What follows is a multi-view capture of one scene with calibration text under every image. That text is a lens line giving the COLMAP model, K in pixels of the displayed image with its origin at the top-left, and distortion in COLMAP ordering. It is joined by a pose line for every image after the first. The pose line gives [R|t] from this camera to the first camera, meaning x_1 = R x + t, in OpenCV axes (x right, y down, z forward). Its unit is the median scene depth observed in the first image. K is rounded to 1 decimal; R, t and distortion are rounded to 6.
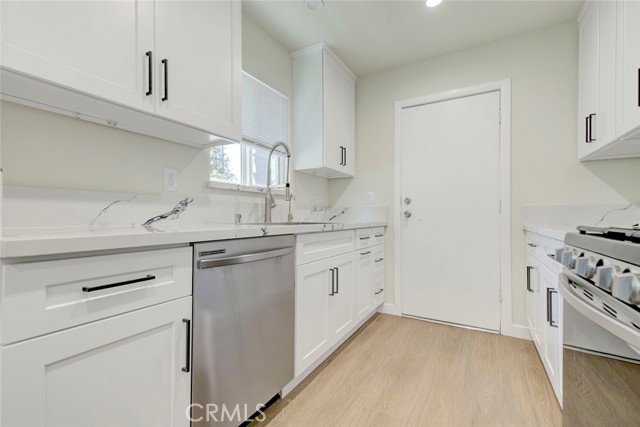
lens RADIAL K [[289.2, 0, 314.4], [0, 289.2, 213.3], [0, 0, 1]] dist [0.023180, -0.003205]
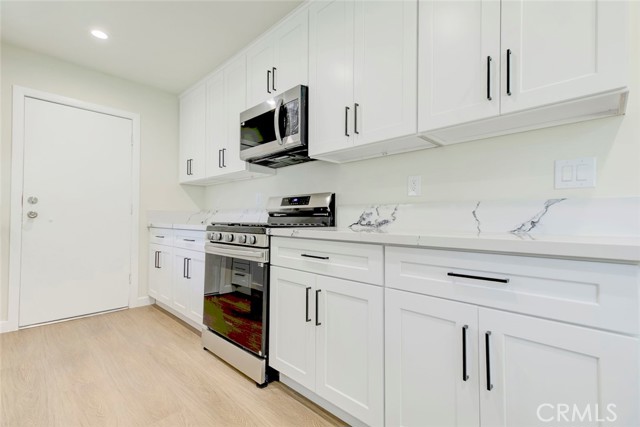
lens RADIAL K [[289.2, 0, 319.6], [0, 289.2, 213.4], [0, 0, 1]] dist [0.023180, -0.003205]
pose [[0.232509, 0.017144, 0.972443, -0.399398], [-0.013826, 0.999802, -0.014320, -0.000490], [-0.972496, -0.010115, 0.232700, -0.105714]]
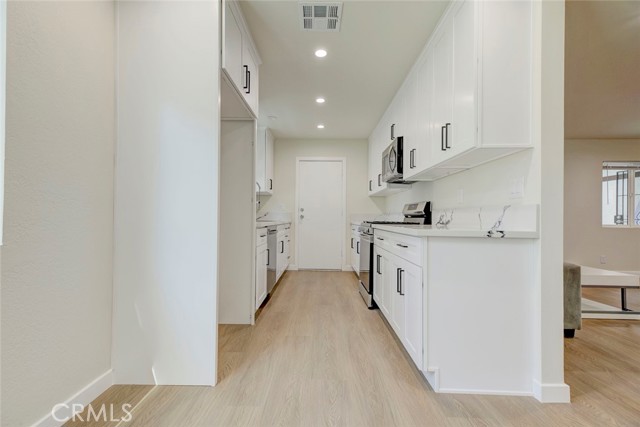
lens RADIAL K [[289.2, 0, 322.2], [0, 289.2, 212.9], [0, 0, 1]] dist [0.023180, -0.003205]
pose [[0.859815, 0.014297, 0.510406, -0.578837], [-0.011752, 0.999897, -0.008212, -0.008609], [-0.510471, 0.001062, 0.859894, -0.764674]]
